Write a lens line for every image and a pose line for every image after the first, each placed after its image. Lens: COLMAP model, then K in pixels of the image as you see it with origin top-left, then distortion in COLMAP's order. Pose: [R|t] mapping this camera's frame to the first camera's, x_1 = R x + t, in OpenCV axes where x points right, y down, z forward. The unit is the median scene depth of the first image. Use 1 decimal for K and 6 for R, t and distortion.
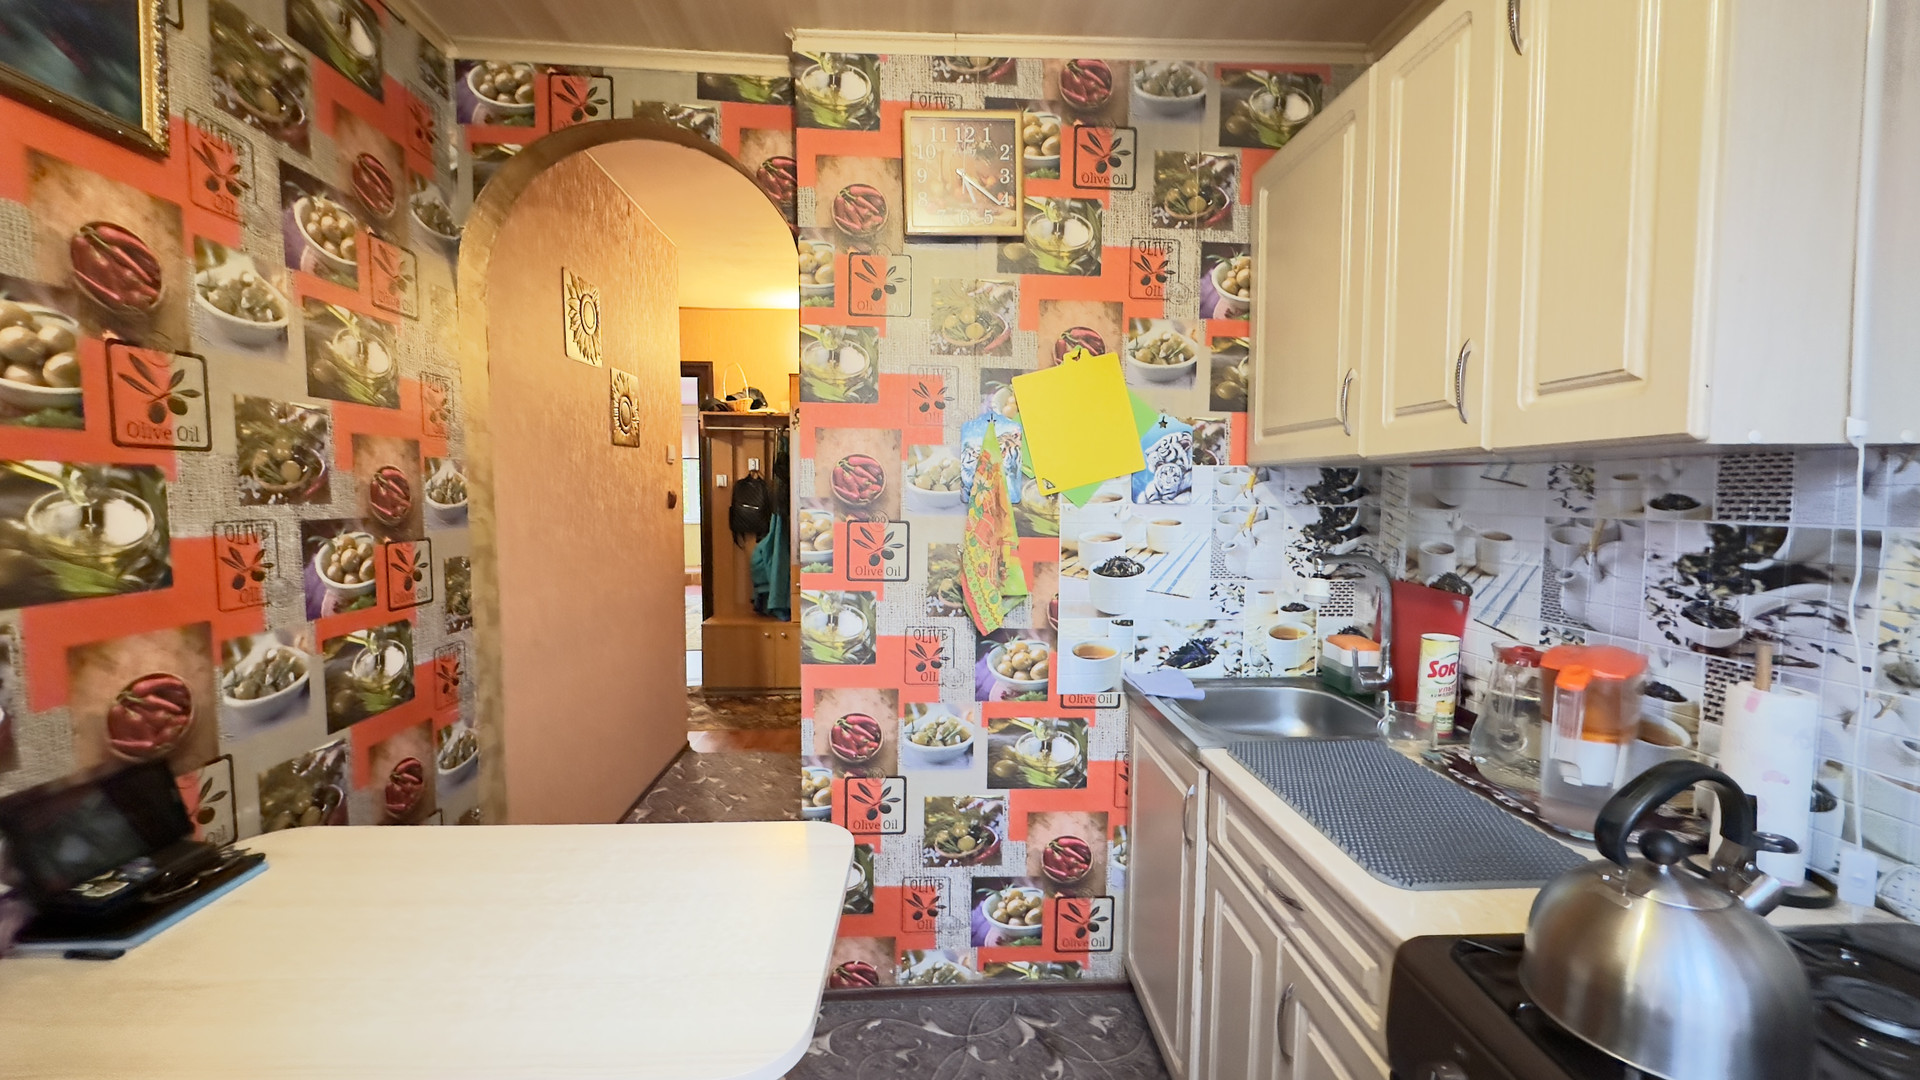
lens RADIAL K [[761.8, 0, 960.8], [0, 761.8, 535.1], [0, 0, 1]] dist [-0.002929, 0.000406]
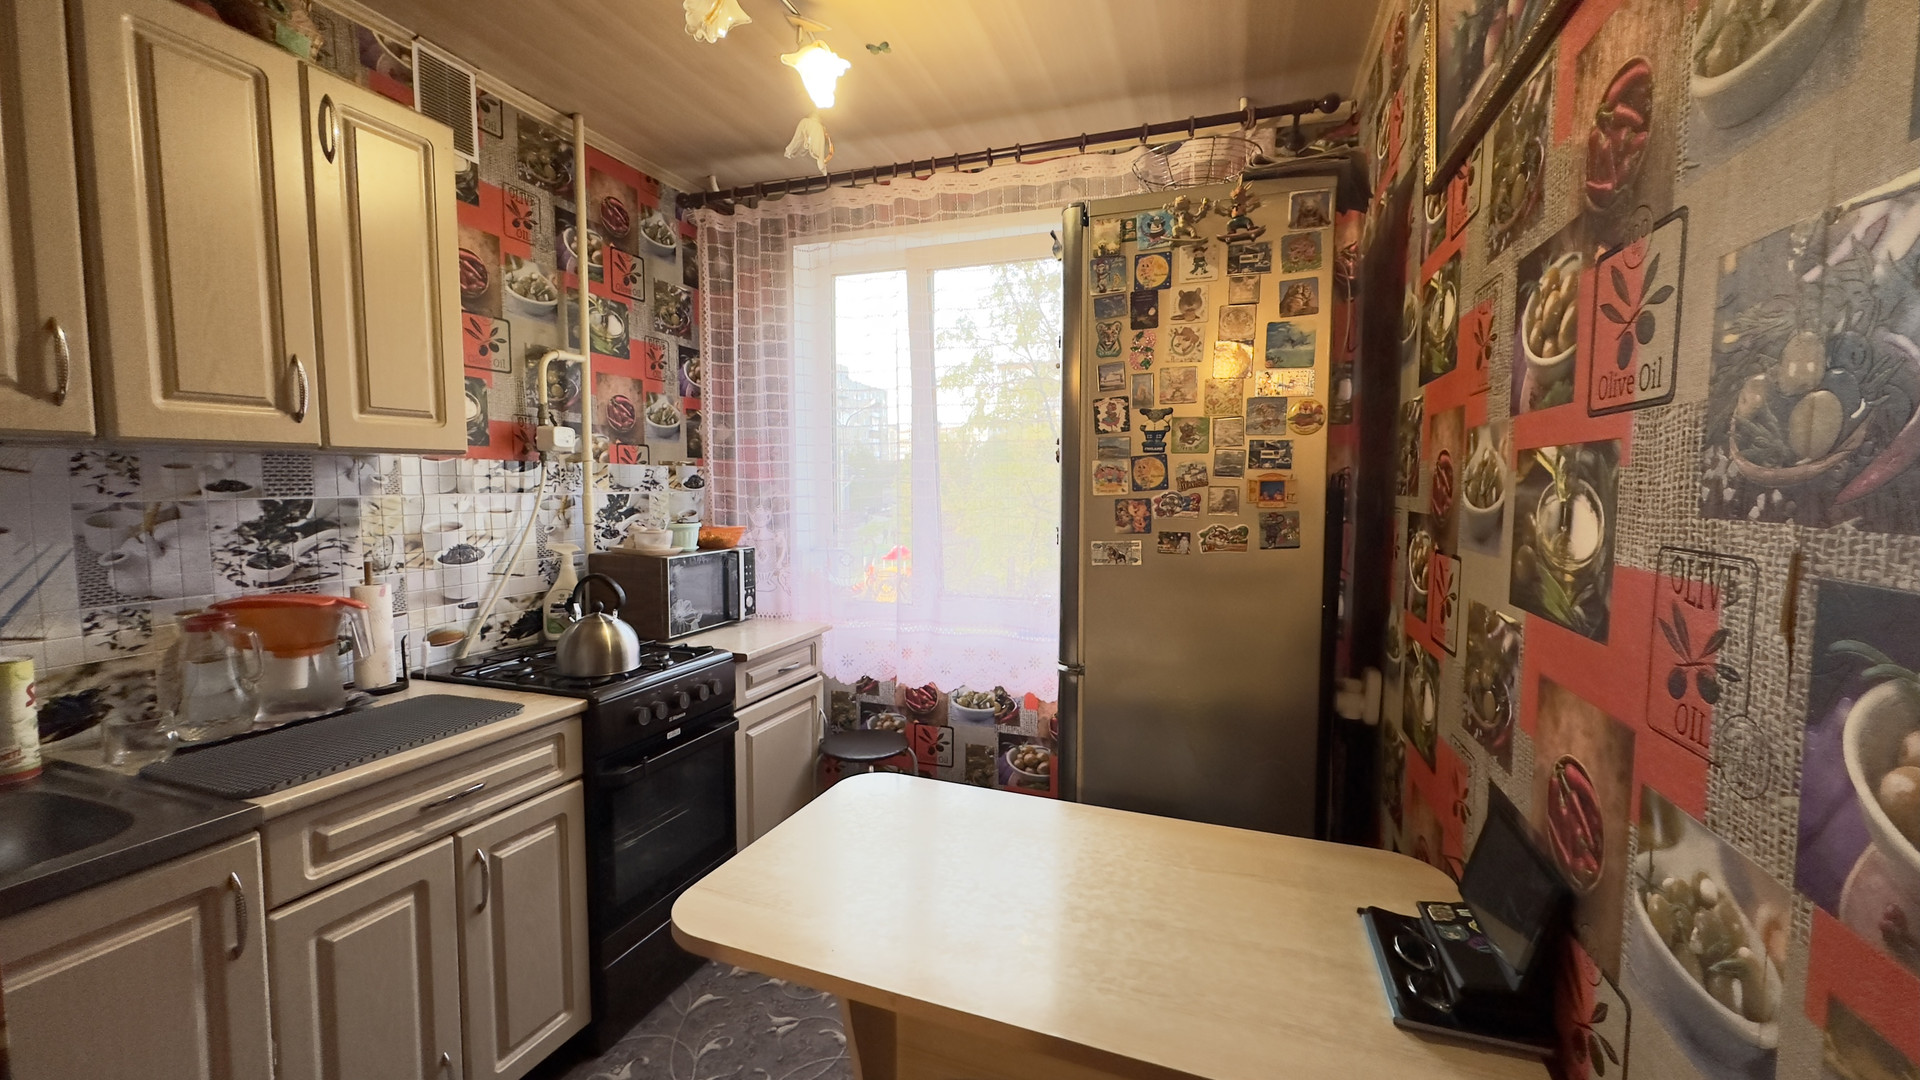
lens RADIAL K [[761.8, 0, 960.5], [0, 761.8, 541.3], [0, 0, 1]] dist [-0.002929, 0.000406]
pose [[-0.920654, -0.034374, 0.388862, -0.741583], [0.019704, 0.990754, 0.134229, -0.093652], [-0.389881, 0.131241, -0.911465, 1.600936]]
